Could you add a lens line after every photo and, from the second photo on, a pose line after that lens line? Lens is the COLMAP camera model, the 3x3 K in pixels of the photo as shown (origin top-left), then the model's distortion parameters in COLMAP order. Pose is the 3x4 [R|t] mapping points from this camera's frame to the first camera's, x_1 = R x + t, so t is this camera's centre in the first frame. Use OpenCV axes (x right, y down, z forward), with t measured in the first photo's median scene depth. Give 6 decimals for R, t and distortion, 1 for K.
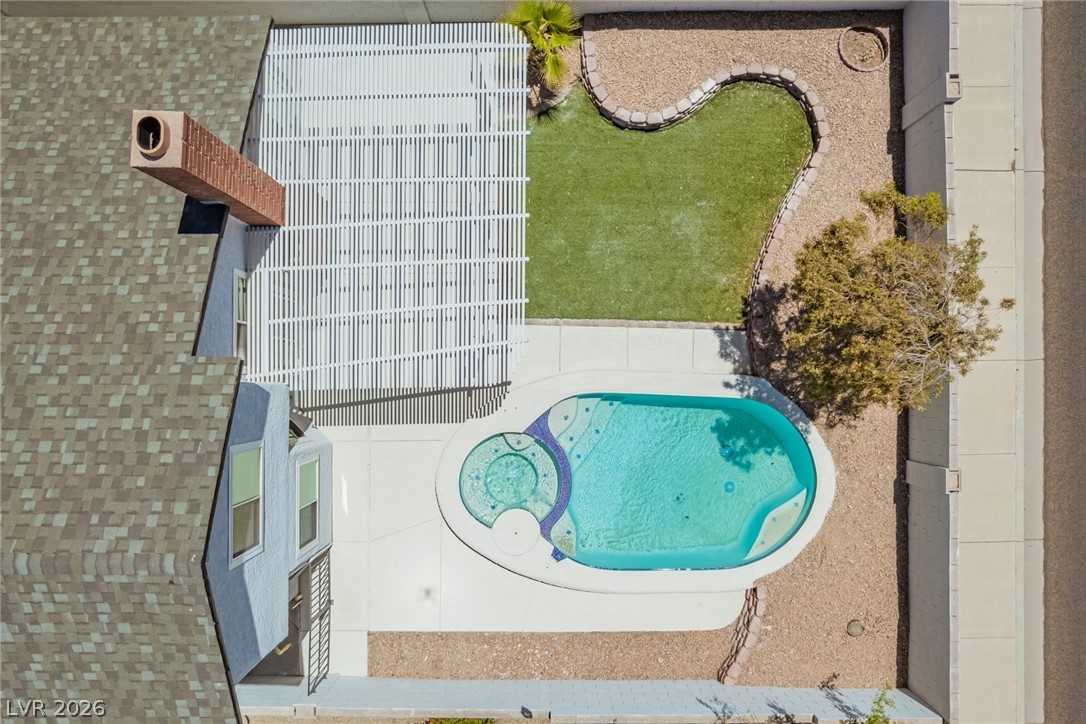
lens RADIAL K [[820.5, 0, 545.4], [0, 820.5, 360.0], [0, 0, 1]] dist [-0.072511, 0.063591]
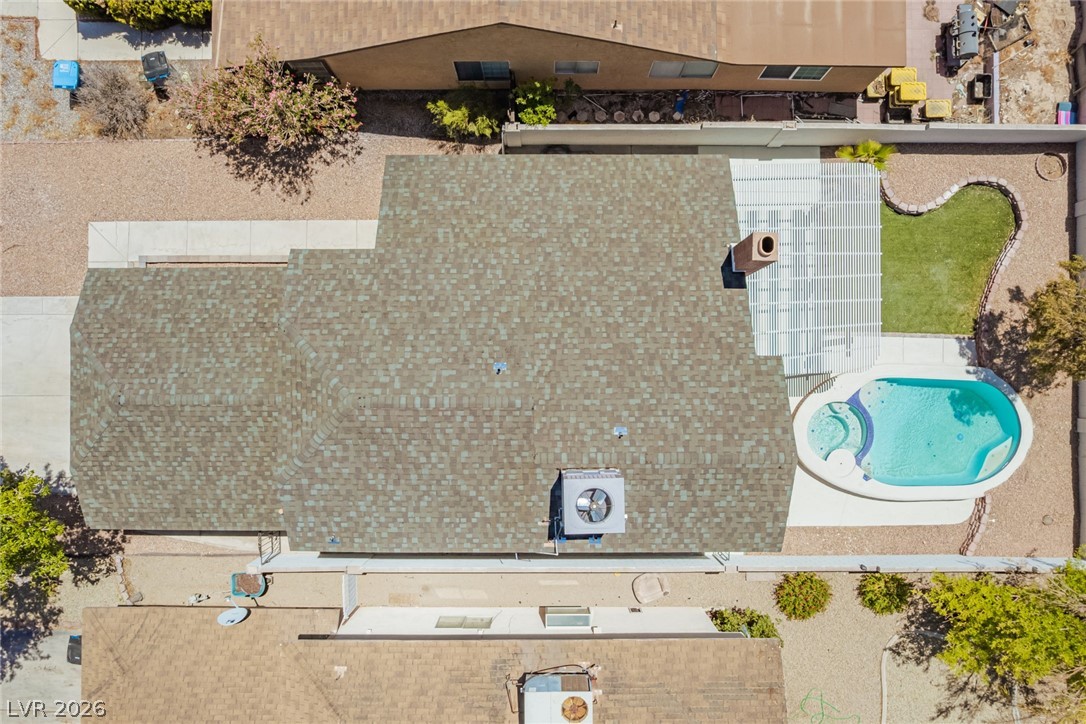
lens RADIAL K [[820.5, 0, 549.1], [0, 820.5, 361.7], [0, 0, 1]] dist [-0.072511, 0.063591]
pose [[0.999971, -0.001074, 0.007601, -0.635810], [0.001051, 0.999995, 0.002978, 0.002846], [-0.007604, -0.002970, 0.999967, -0.622700]]
